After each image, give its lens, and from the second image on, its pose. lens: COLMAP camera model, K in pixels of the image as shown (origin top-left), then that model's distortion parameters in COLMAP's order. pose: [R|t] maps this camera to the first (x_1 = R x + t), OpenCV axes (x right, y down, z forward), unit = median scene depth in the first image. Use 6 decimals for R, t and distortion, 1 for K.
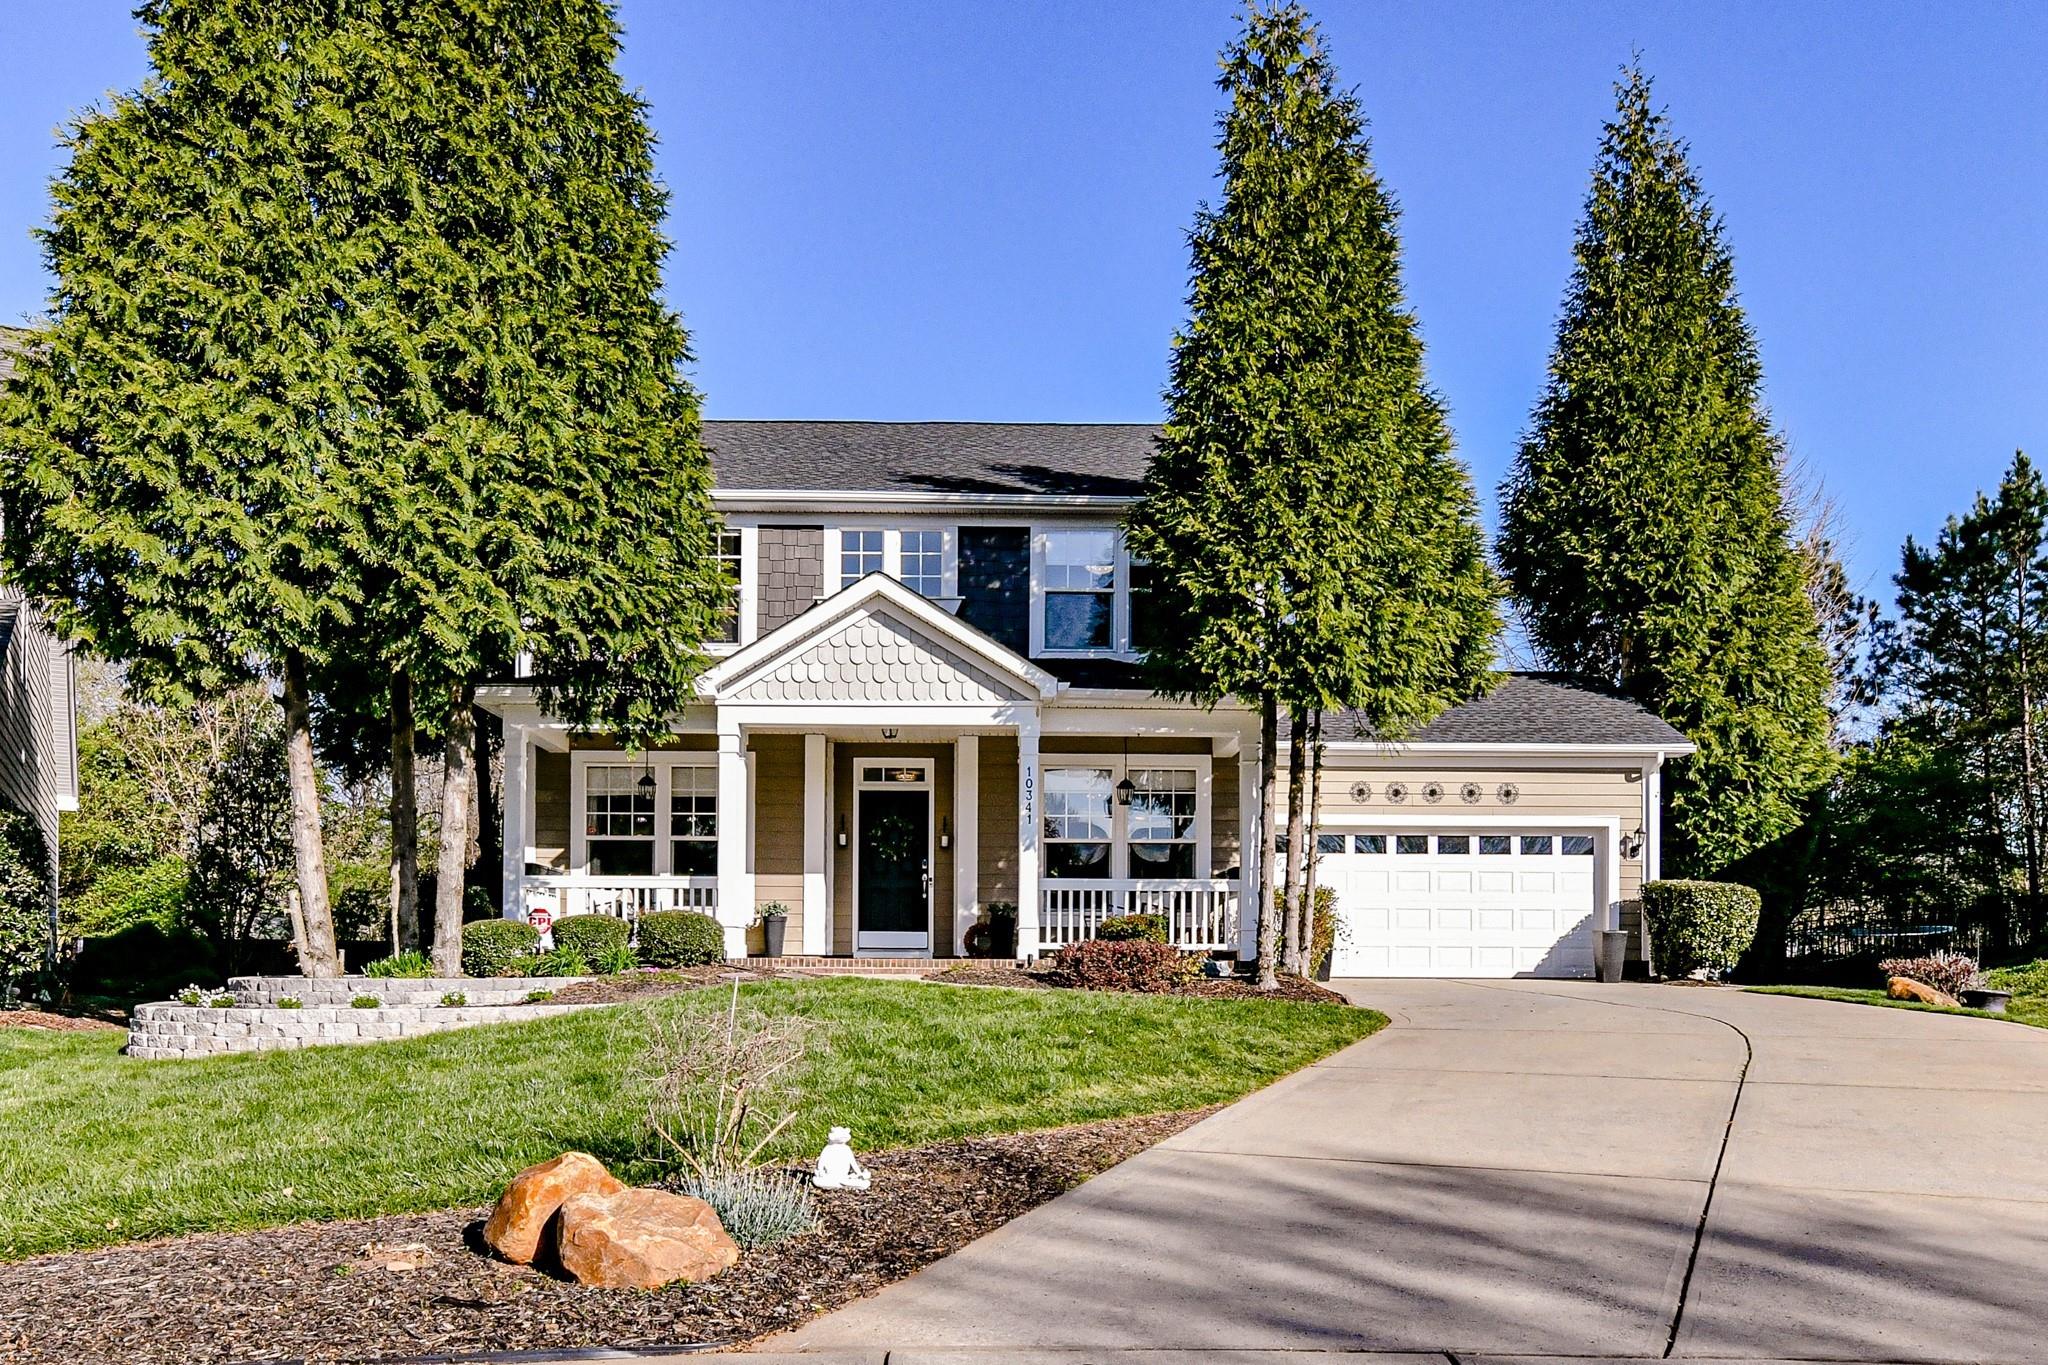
lens RADIAL K [[836.1, 0, 1024.0], [0, 836.1, 682.5], [0, 0, 1]] dist [0.000071, 0.000396]
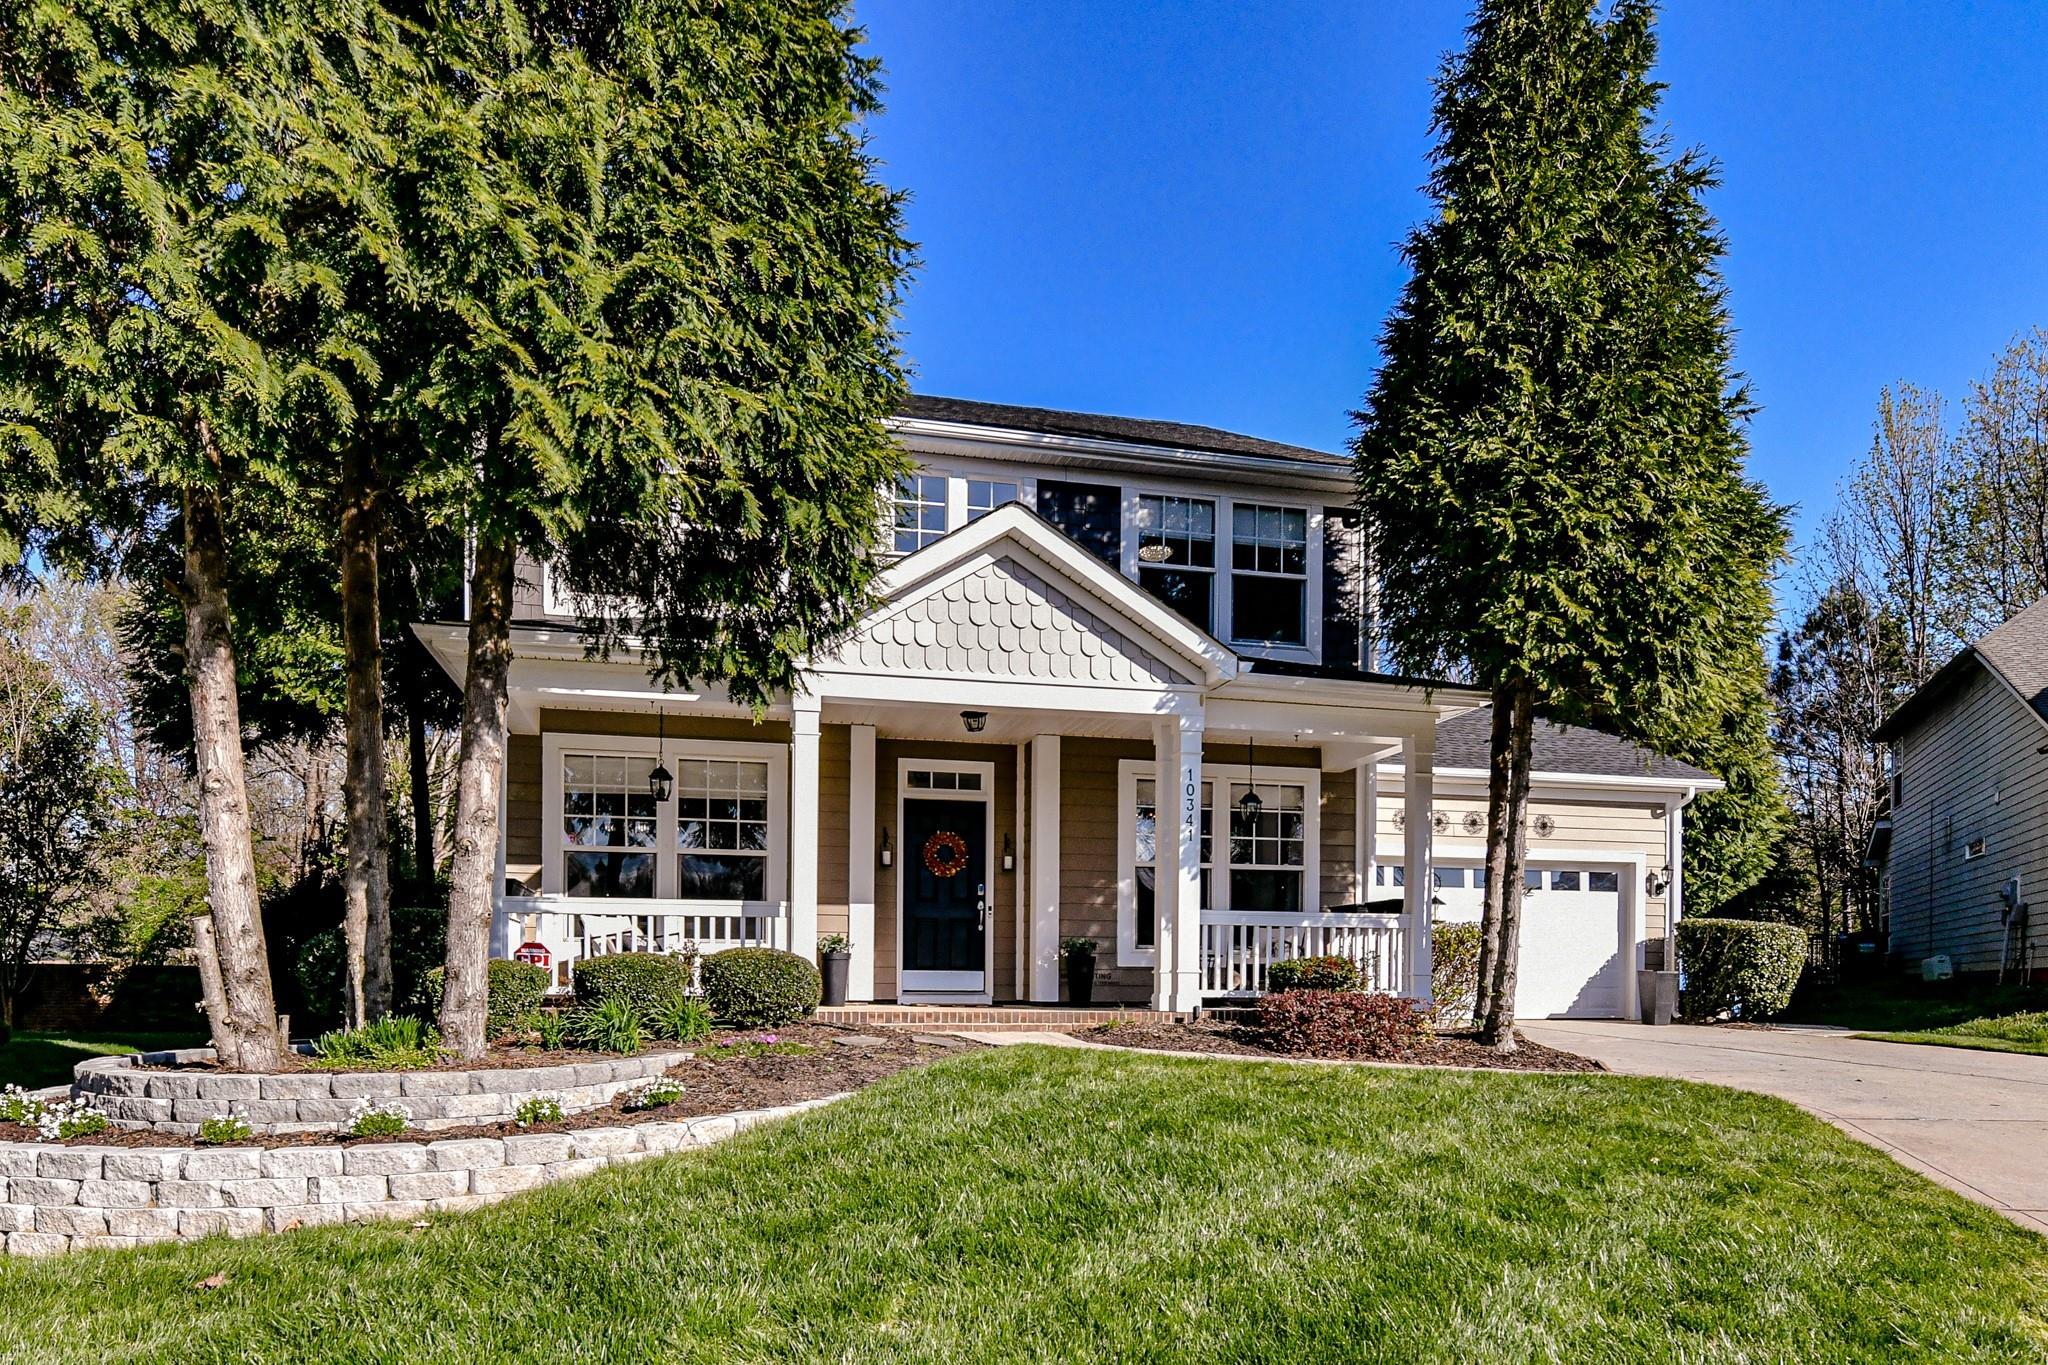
lens RADIAL K [[852.2, 0, 1024.0], [0, 852.2, 737.5], [0, 0, 1]] dist [0.000980, -0.000462]
pose [[0.992301, 0.037419, 0.118062, -0.243859], [-0.041401, 0.998647, 0.031454, 0.052760], [-0.116726, -0.036099, 0.992508, 0.224222]]
